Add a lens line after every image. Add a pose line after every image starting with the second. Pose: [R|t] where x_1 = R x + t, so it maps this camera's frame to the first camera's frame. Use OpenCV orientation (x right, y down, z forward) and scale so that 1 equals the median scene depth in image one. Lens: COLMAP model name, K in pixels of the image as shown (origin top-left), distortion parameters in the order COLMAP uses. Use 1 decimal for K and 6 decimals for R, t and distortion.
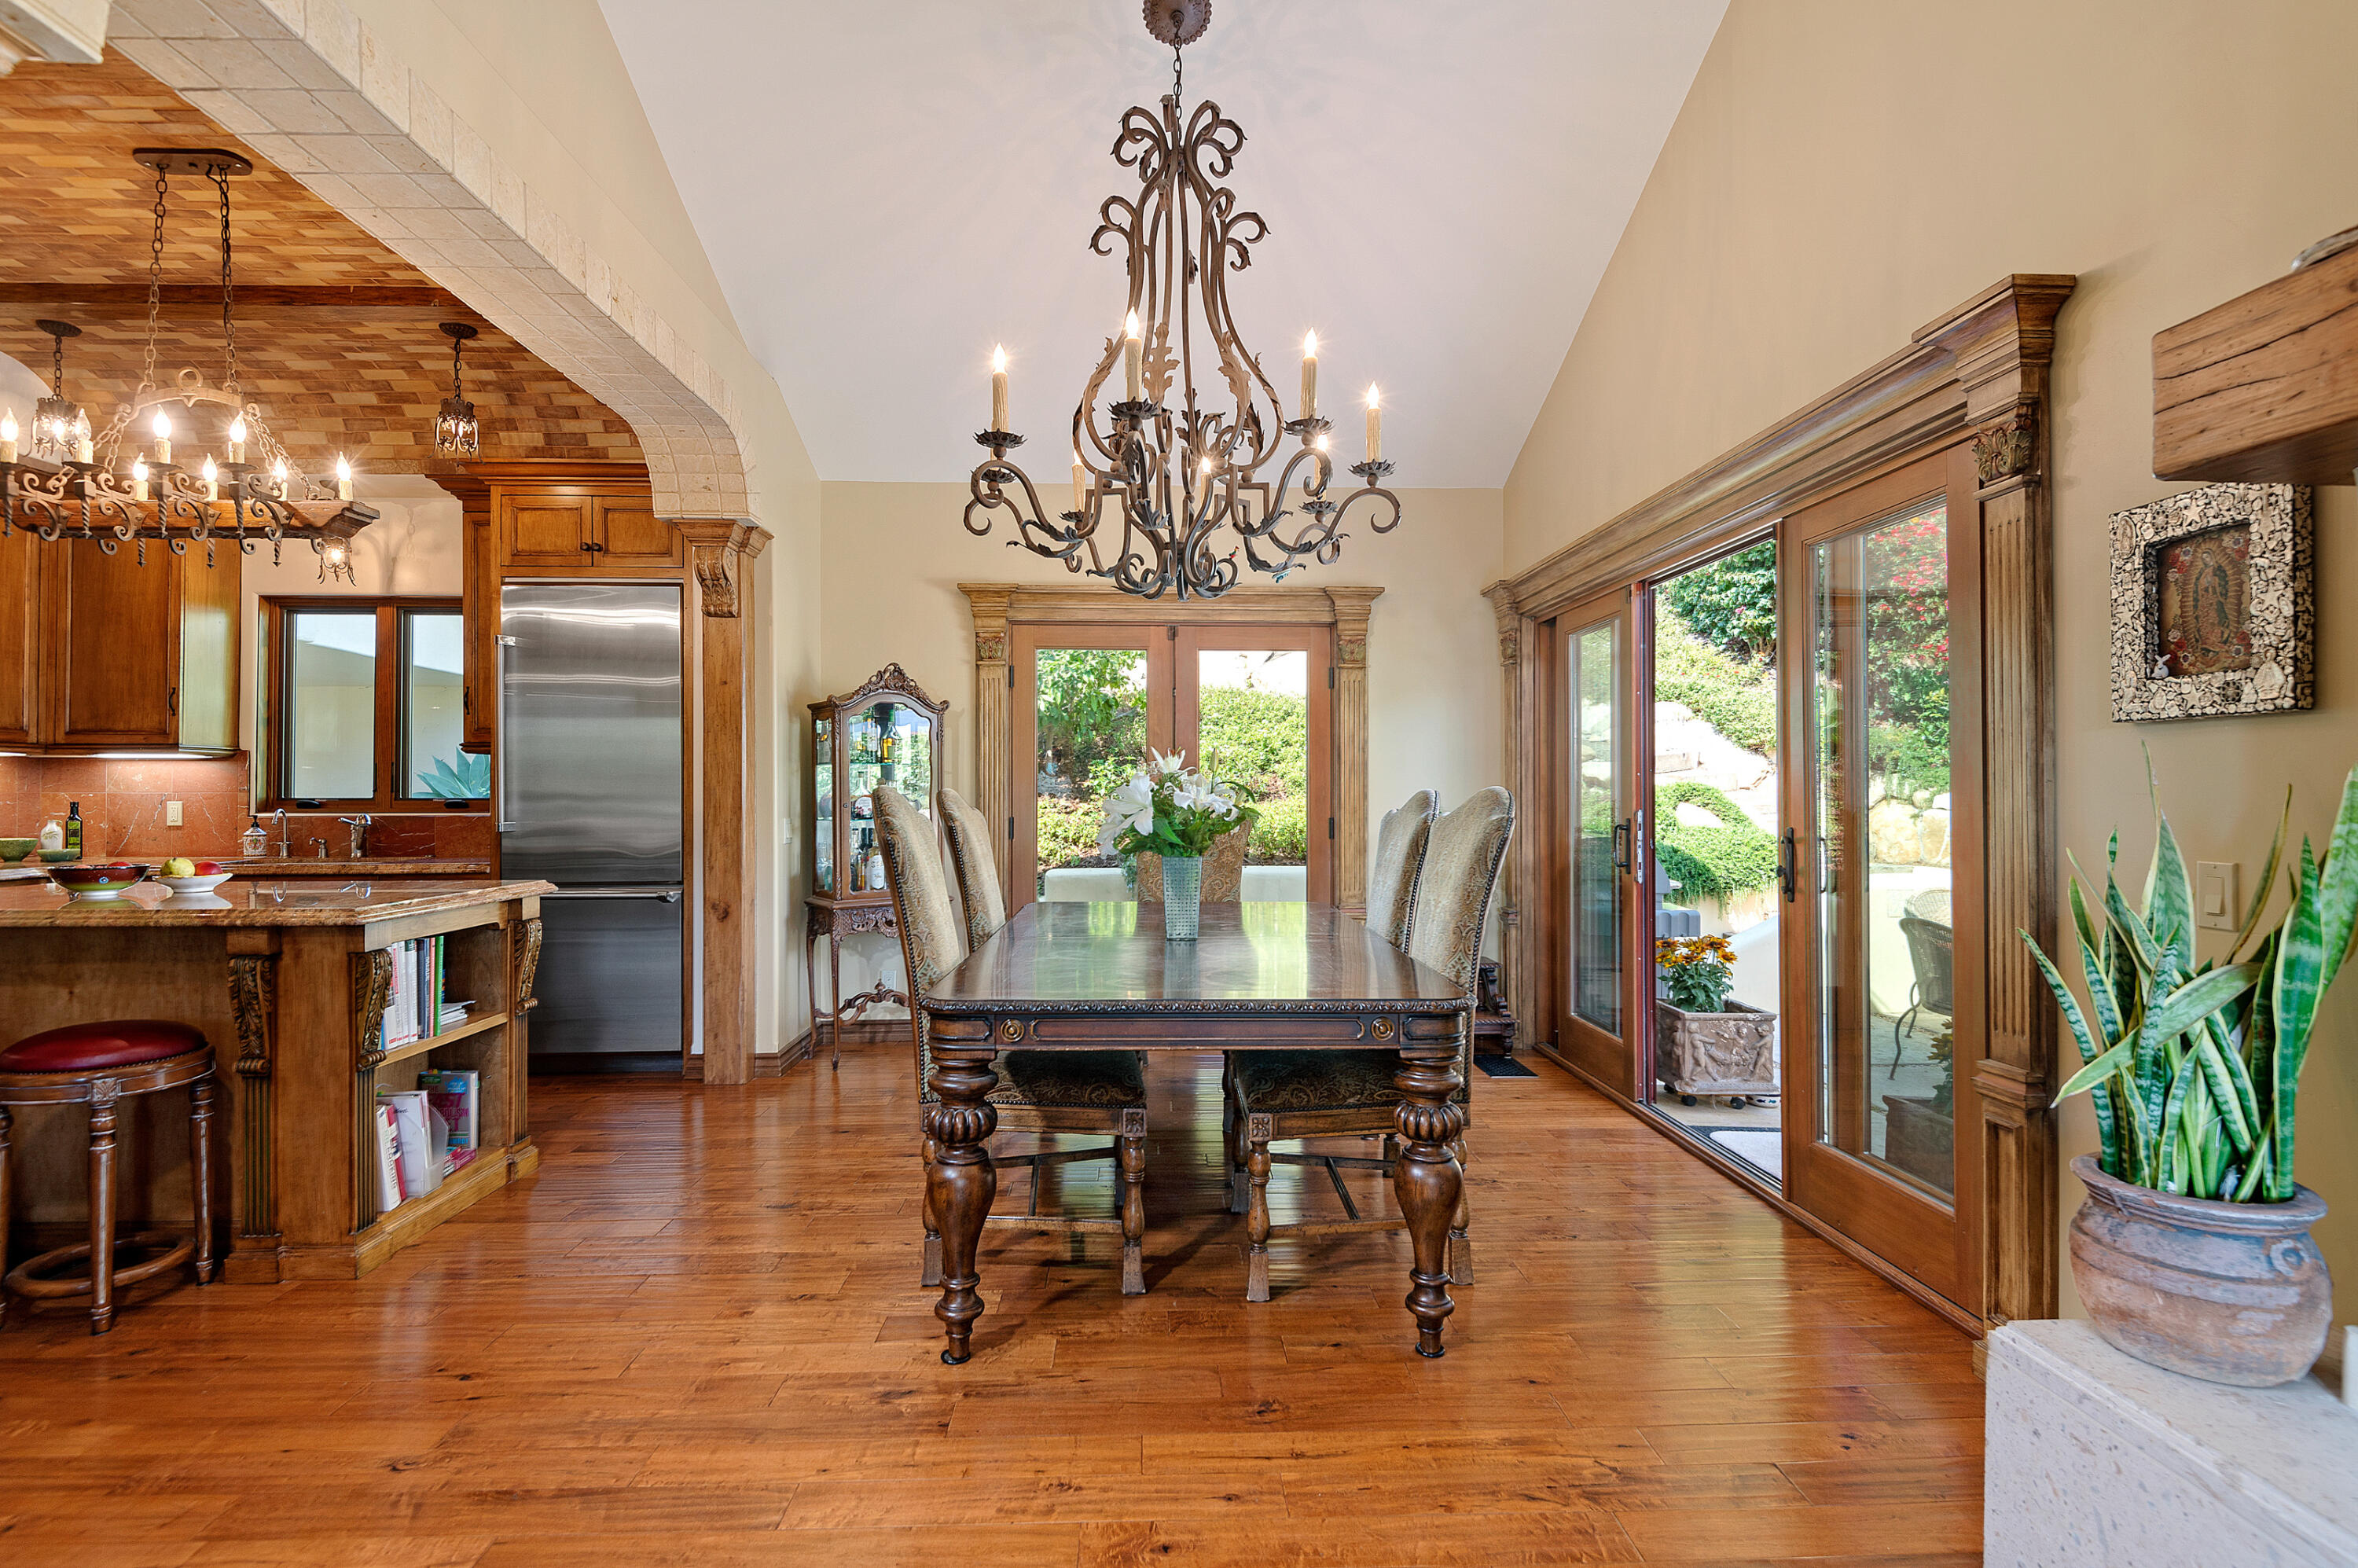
lens RADIAL K [[1130.6, 0, 1179.0], [0, 1130.6, 784.0], [0, 0, 1]] dist [0.023808, -0.021325]
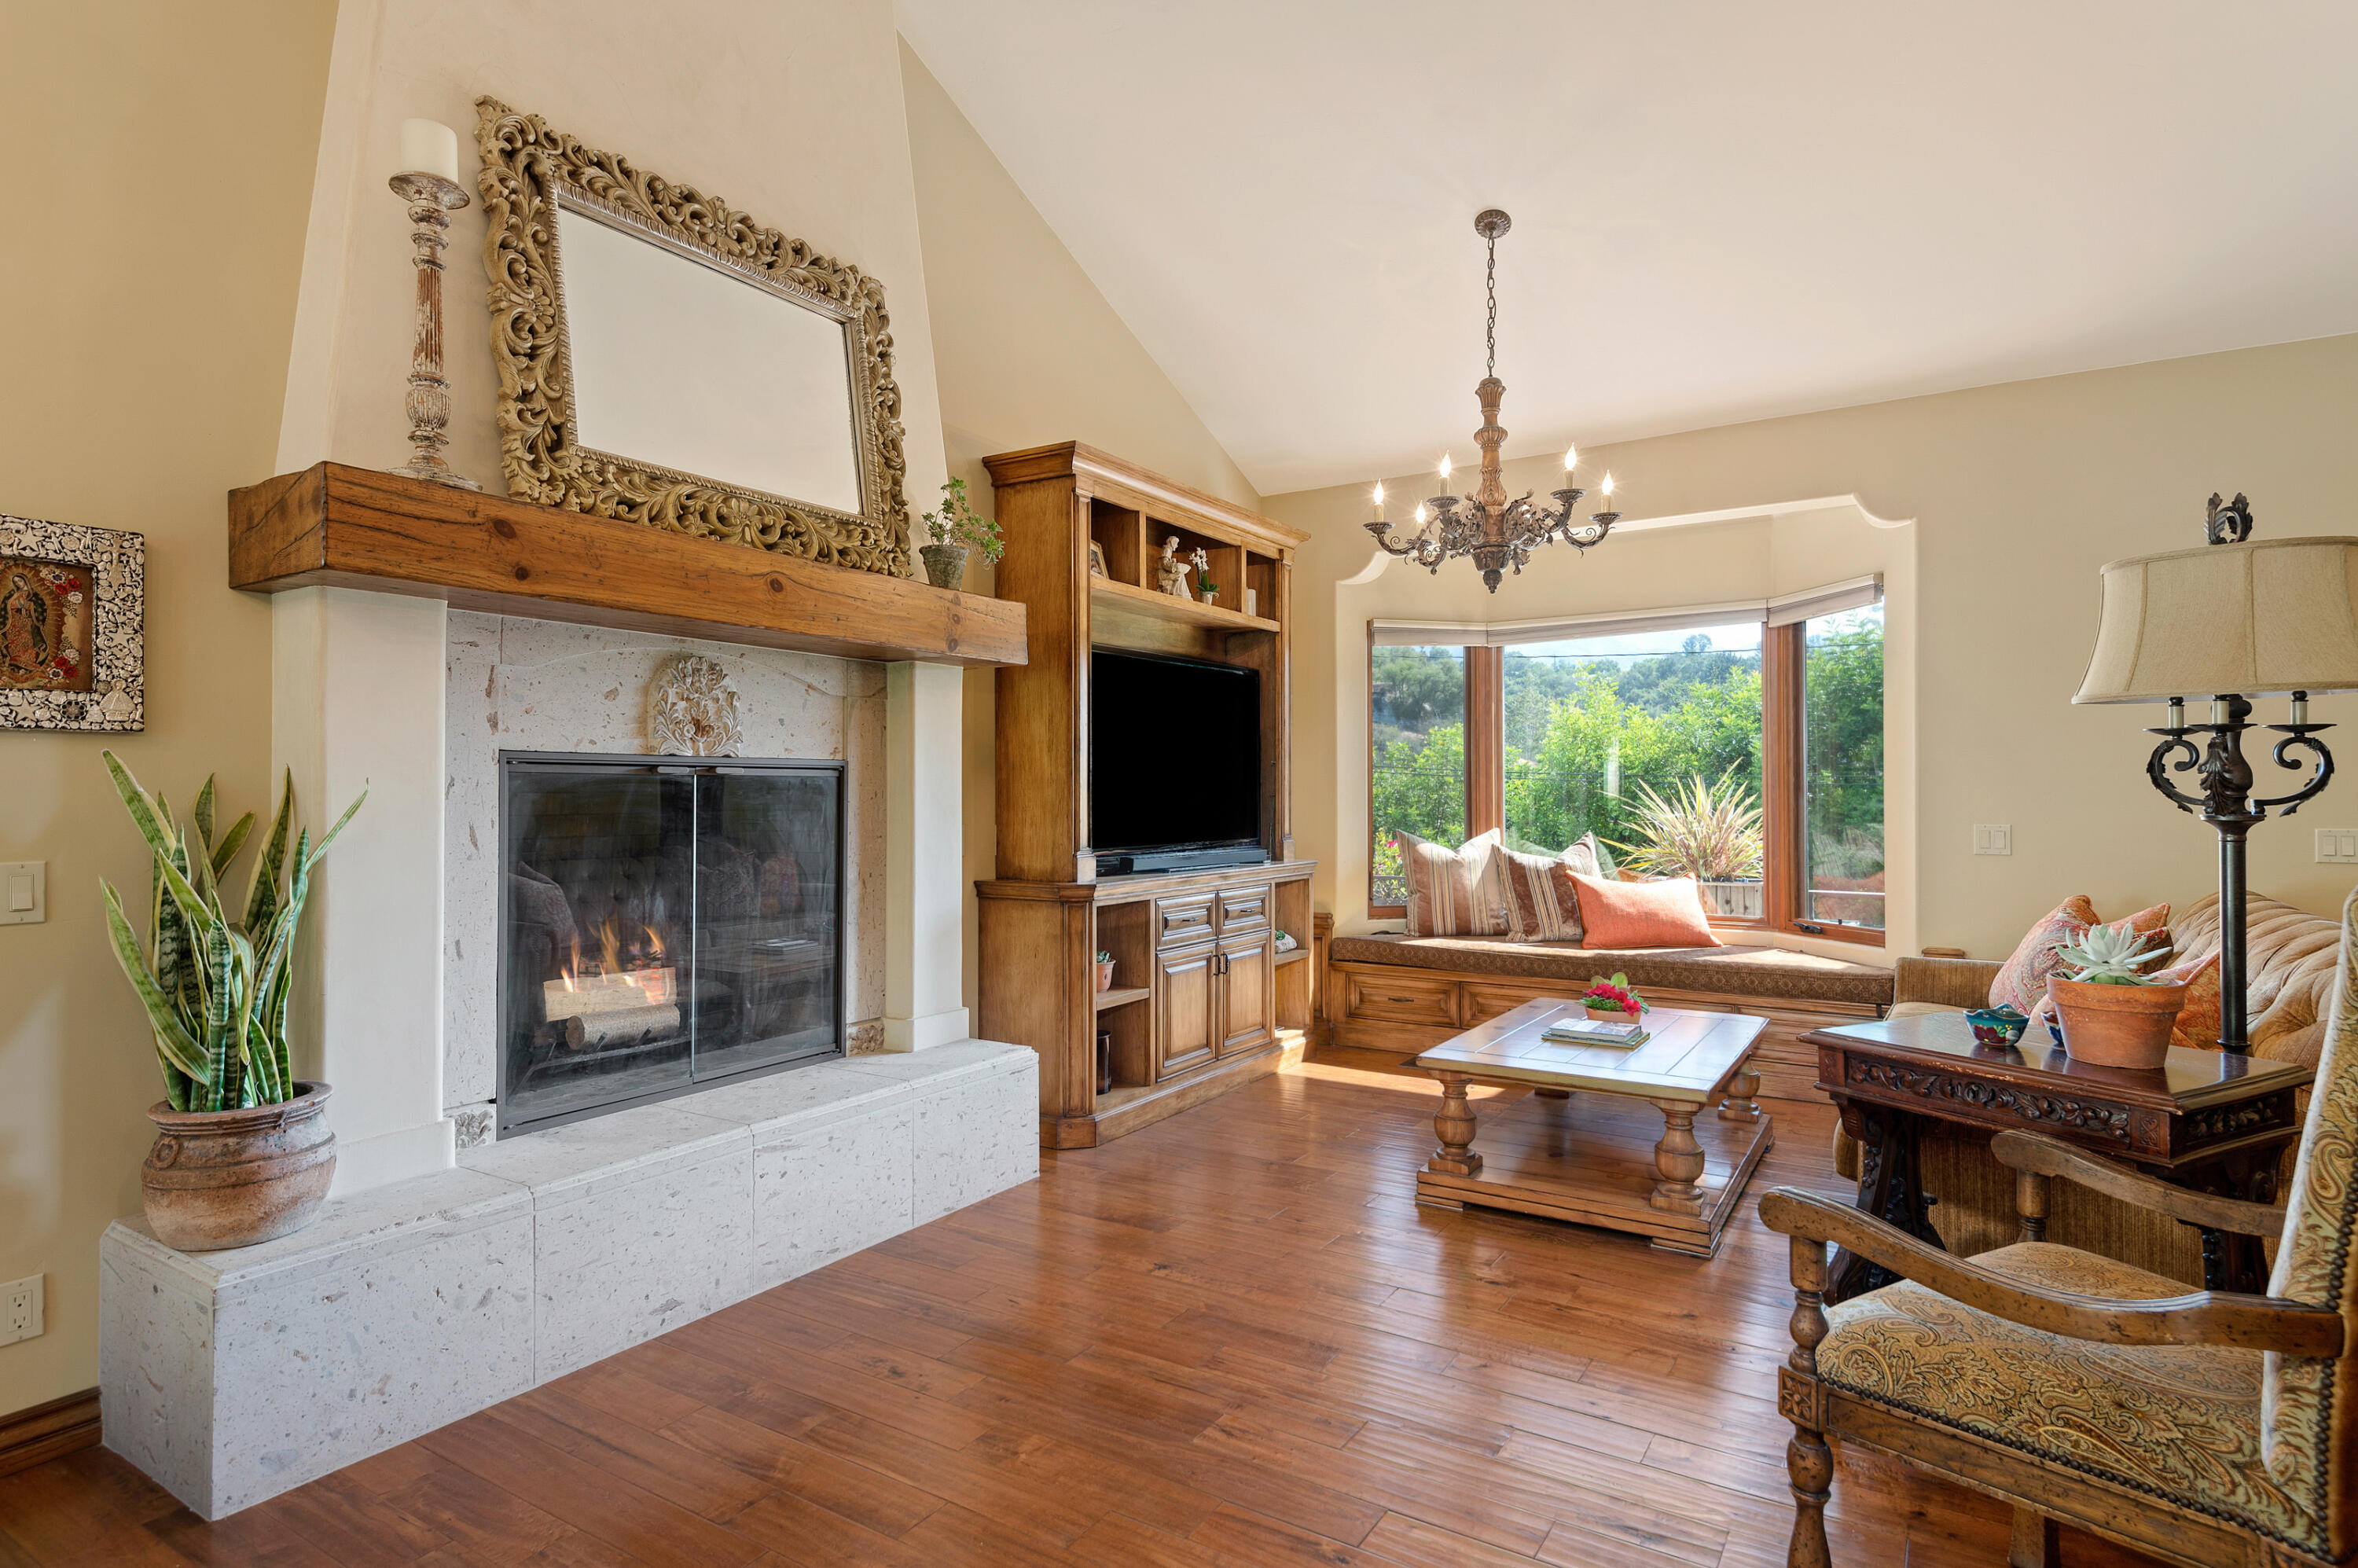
lens RADIAL K [[1239.6, 0, 1179.0], [0, 1239.6, 784.0], [0, 0, 1]] dist [0.053721, -0.033499]
pose [[-0.821974, 0.010390, 0.569430, -0.278127], [0.001633, 0.999872, -0.015886, 0.005944], [-0.569523, -0.012127, -0.821886, 0.547887]]
